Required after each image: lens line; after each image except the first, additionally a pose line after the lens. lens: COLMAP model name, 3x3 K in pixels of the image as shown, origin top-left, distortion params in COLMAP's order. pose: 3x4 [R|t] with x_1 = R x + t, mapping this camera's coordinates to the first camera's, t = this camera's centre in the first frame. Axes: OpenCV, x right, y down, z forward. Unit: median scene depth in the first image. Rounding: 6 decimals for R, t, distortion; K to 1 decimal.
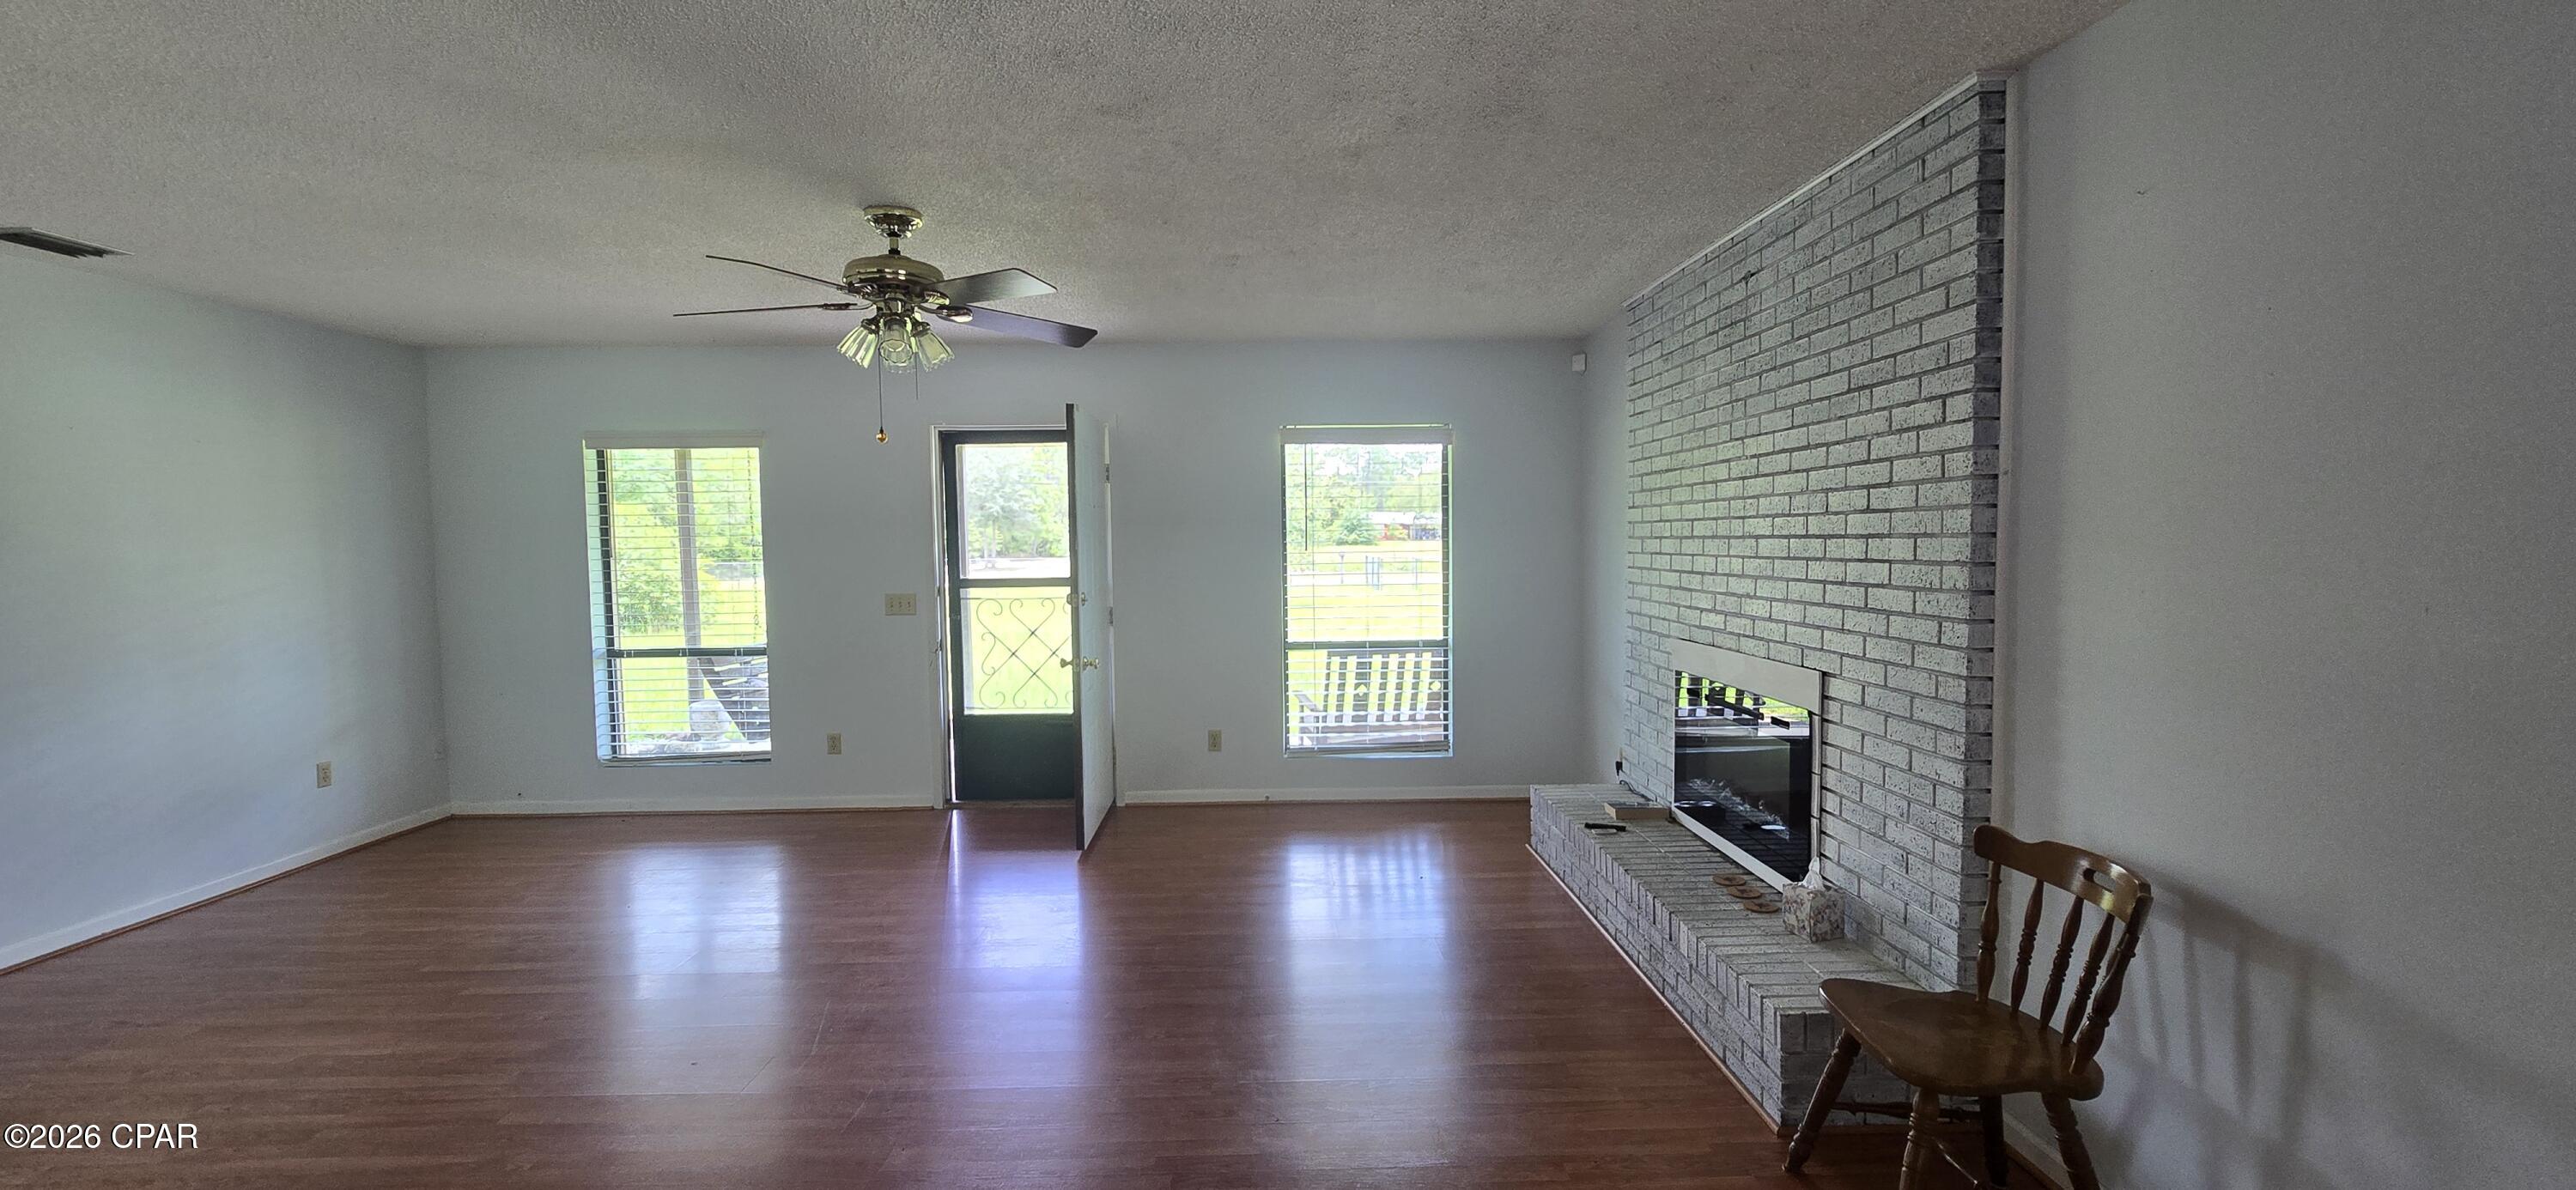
lens RADIAL K [[1061.6, 0, 1274.1], [0, 1061.6, 598.1], [0, 0, 1]] dist [-0.000500, -0.000234]
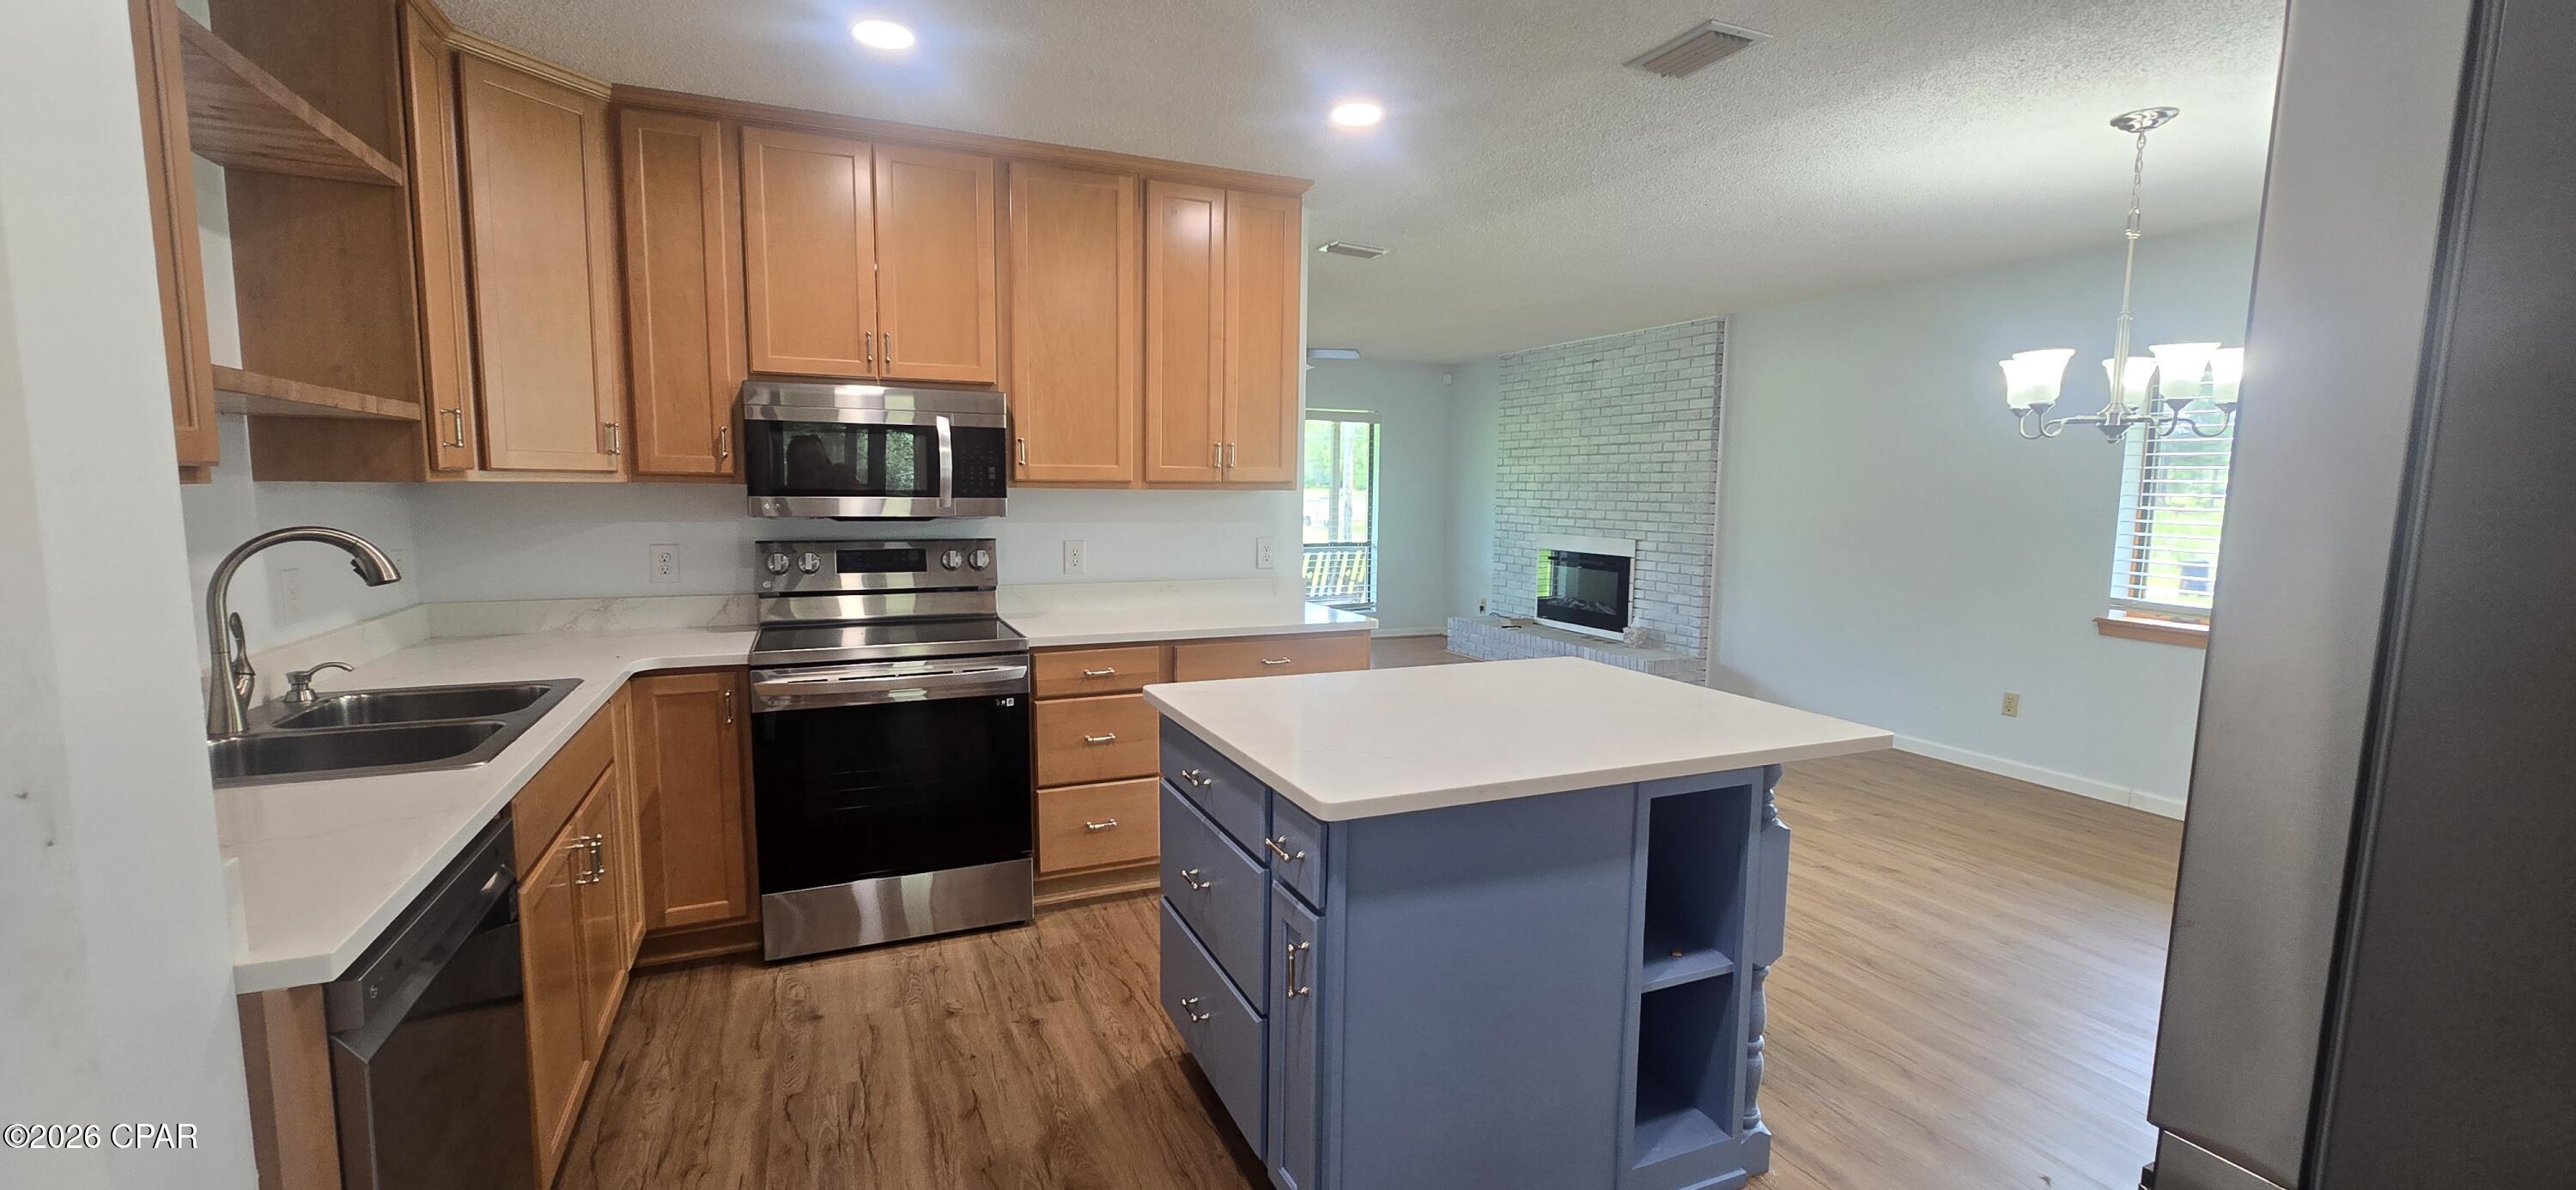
lens RADIAL K [[1061.6, 0, 1274.1], [0, 1061.6, 598.1], [0, 0, 1]] dist [-0.000500, -0.000234]
pose [[0.922948, -0.018170, 0.384495, -1.146762], [-0.001540, 0.998703, 0.050892, 0.081046], [-0.384921, -0.047563, 0.921723, -0.883811]]
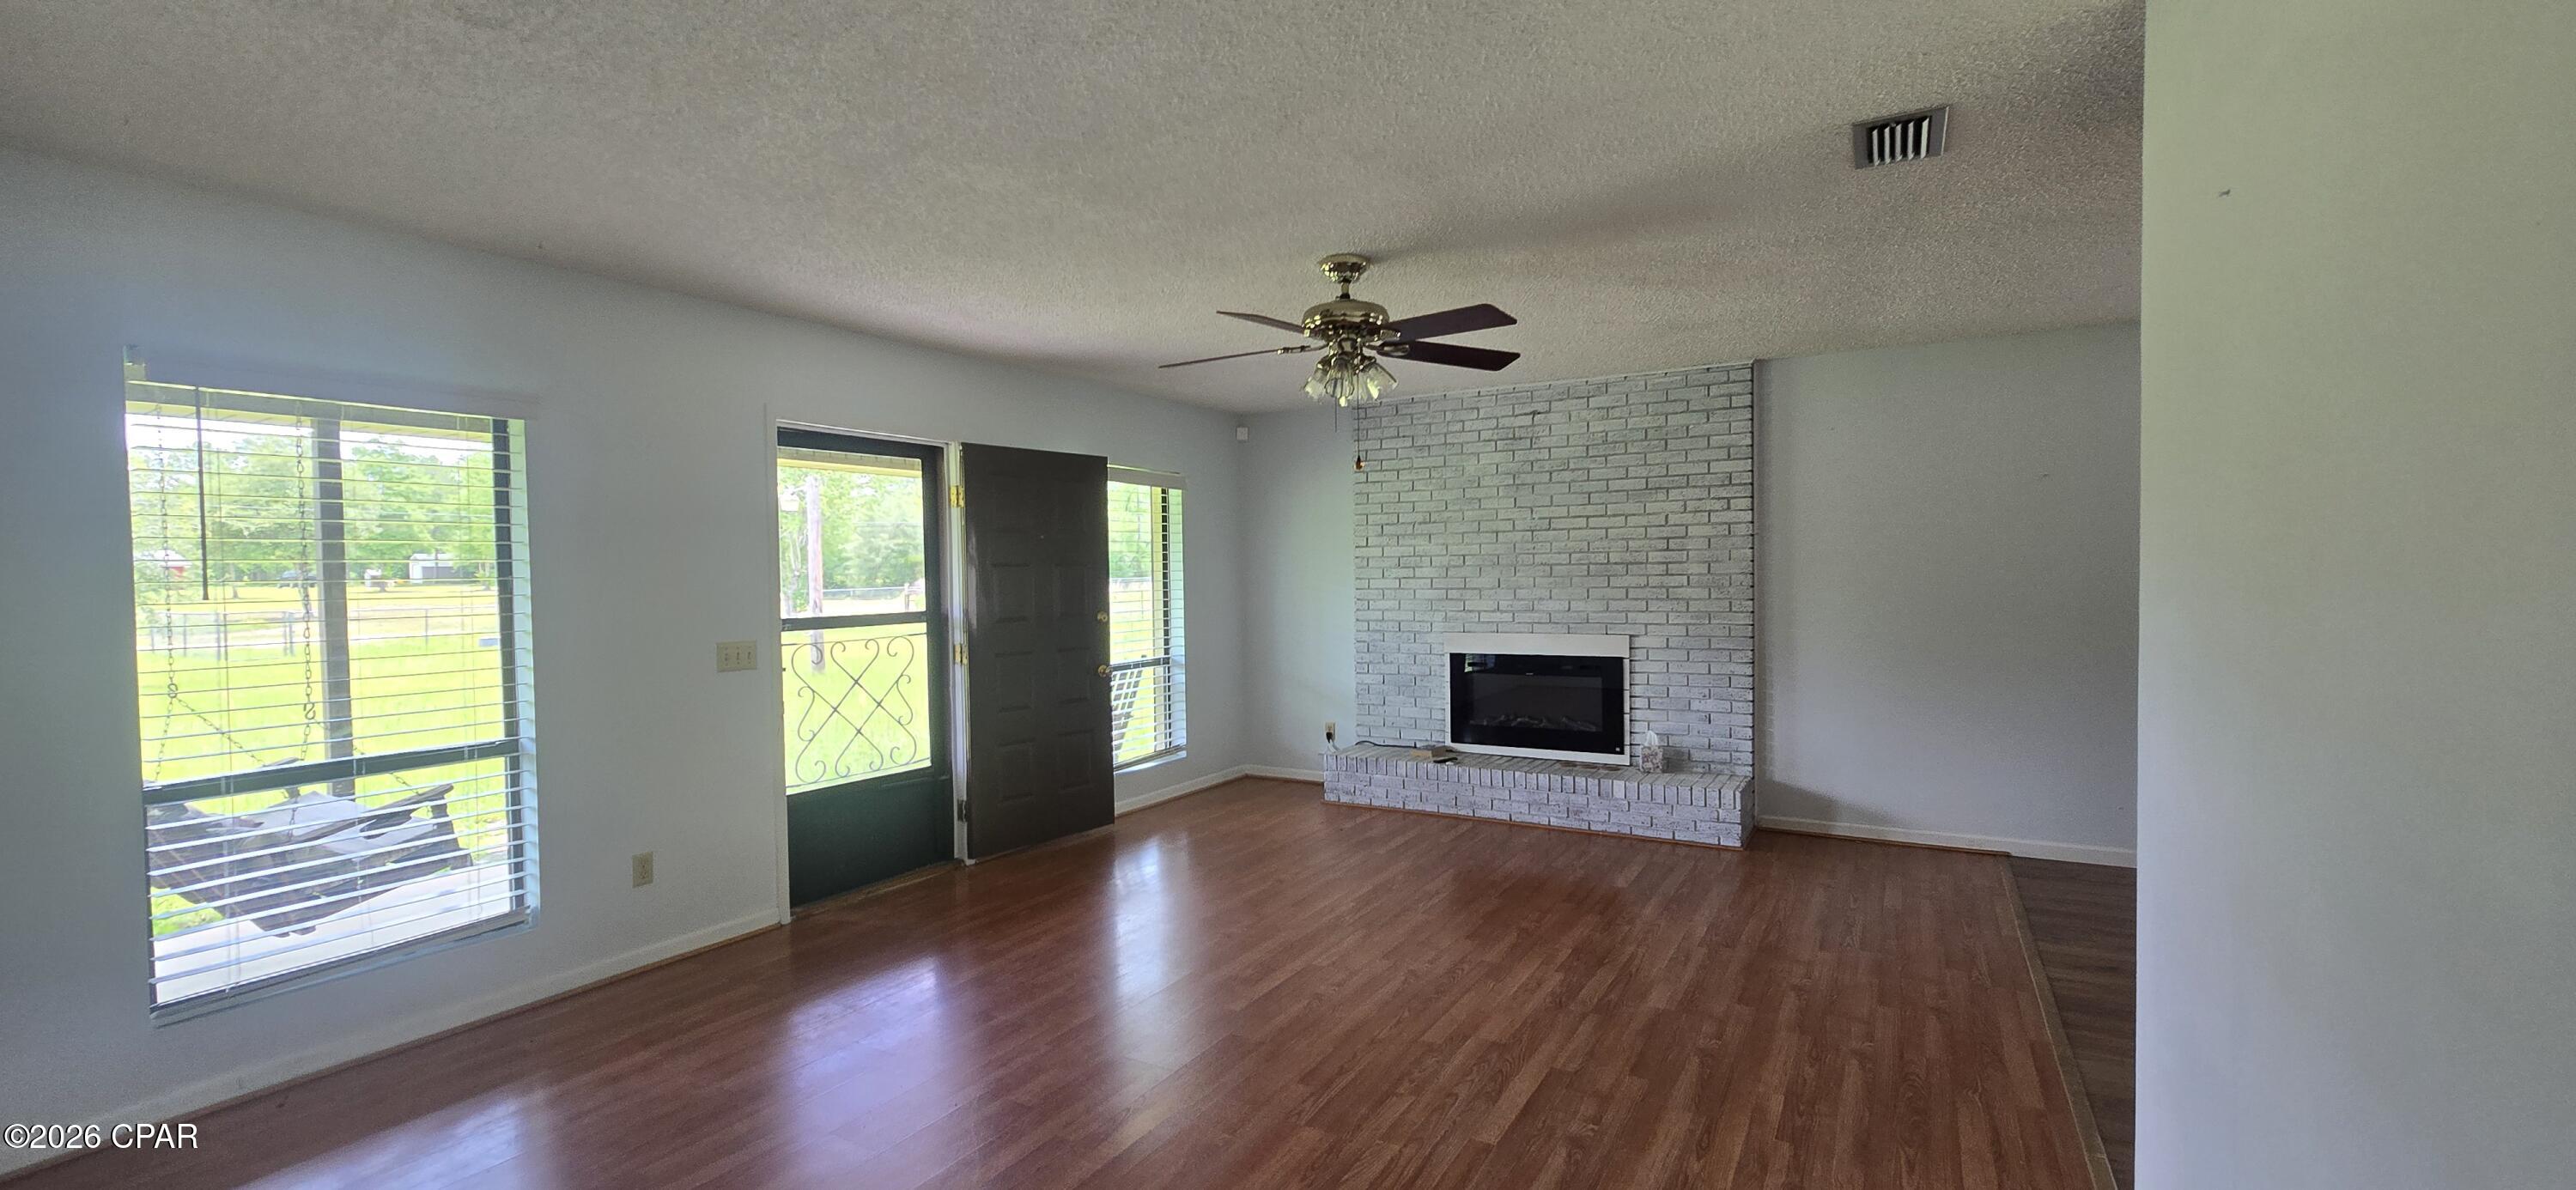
lens RADIAL K [[1061.6, 0, 1274.1], [0, 1061.6, 598.1], [0, 0, 1]] dist [-0.000500, -0.000234]
pose [[0.523126, -0.018711, 0.852050, -1.426891], [0.056011, 0.998352, -0.012465, -0.007570], [-0.850413, 0.054245, 0.523312, 0.544980]]
